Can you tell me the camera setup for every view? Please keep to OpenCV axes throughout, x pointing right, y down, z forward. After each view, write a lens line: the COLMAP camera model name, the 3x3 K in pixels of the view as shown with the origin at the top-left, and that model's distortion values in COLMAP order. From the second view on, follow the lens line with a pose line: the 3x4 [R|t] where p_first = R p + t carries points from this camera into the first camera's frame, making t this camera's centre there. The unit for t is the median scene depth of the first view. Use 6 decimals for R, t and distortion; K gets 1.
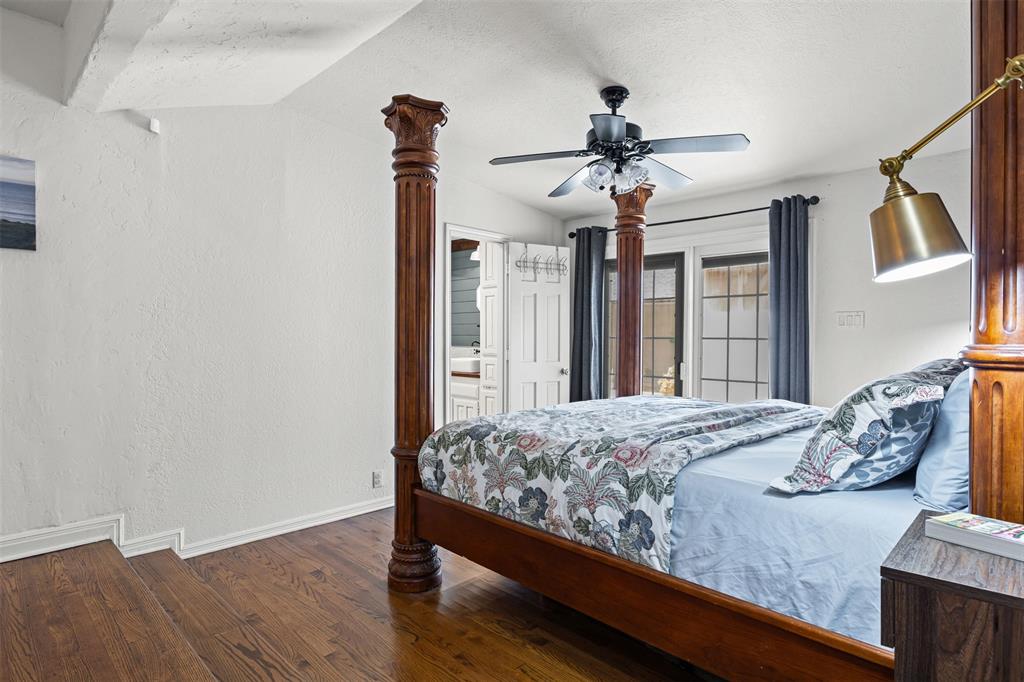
lens RADIAL K [[541.7, 0, 515.3], [0, 541.7, 342.2], [0, 0, 1]] dist [-0.007103, -0.001049]
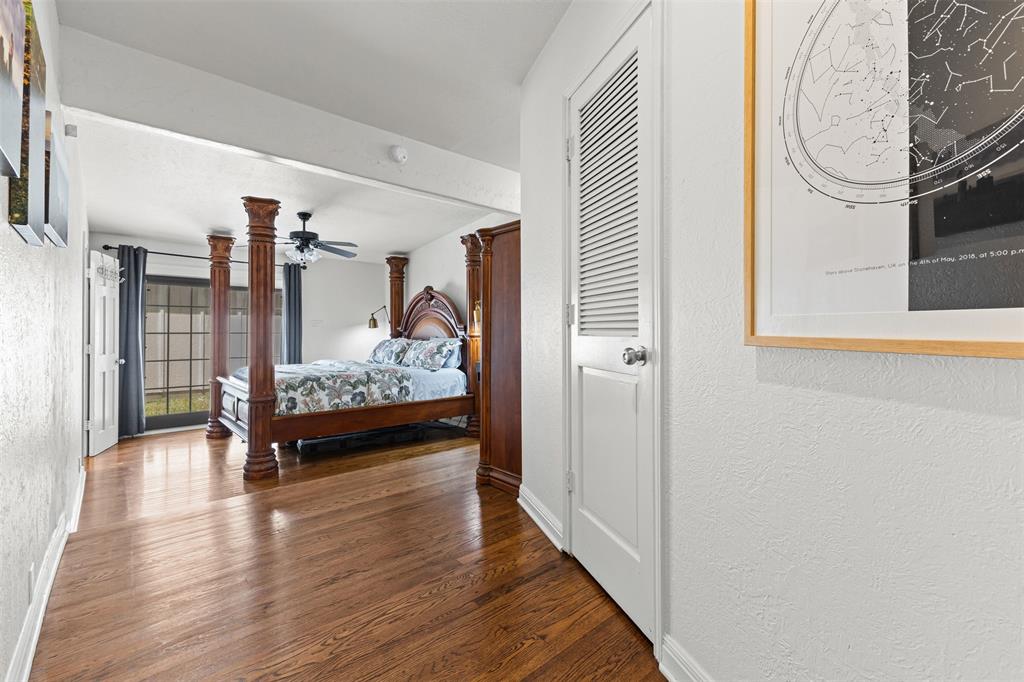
lens RADIAL K [[441.6, 0, 514.6], [0, 441.6, 325.9], [0, 0, 1]] dist [-0.000875, -0.000649]
pose [[0.064559, 0.012993, 0.997829, -1.846976], [0.013068, 0.999818, -0.013864, -0.000666], [-0.997828, 0.013935, 0.064377, 0.128649]]
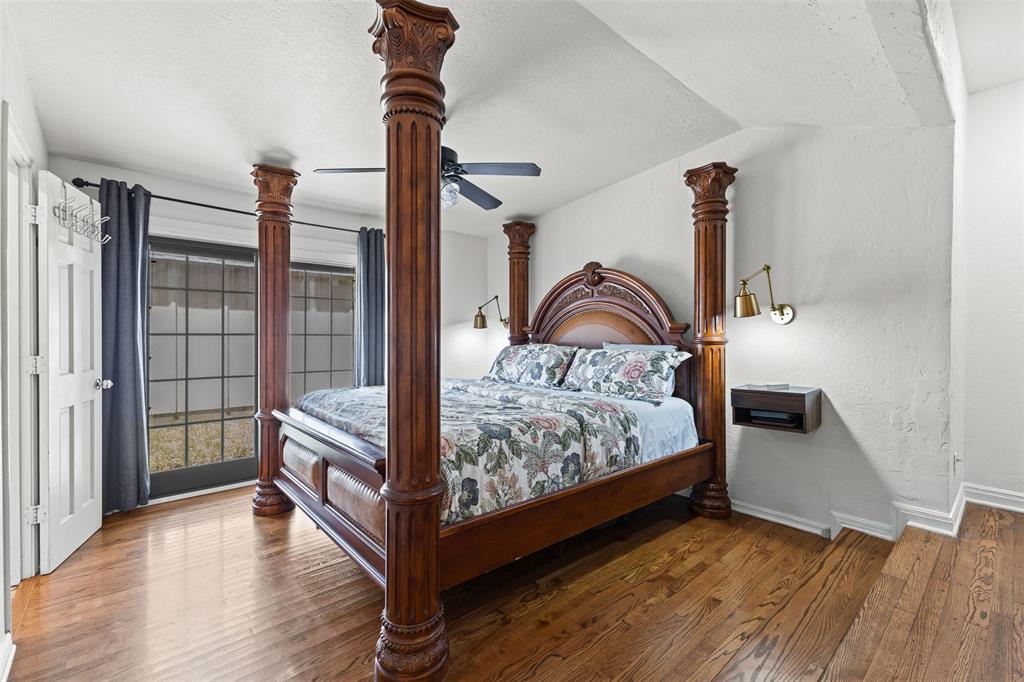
lens RADIAL K [[441.6, 0, 516.1], [0, 441.6, 336.0], [0, 0, 1]] dist [-0.000875, -0.000649]
pose [[0.074910, -0.002860, 0.997186, -0.931869], [0.007254, 0.999971, 0.002323, -0.009090], [-0.997164, 0.007059, 0.074929, 0.981274]]
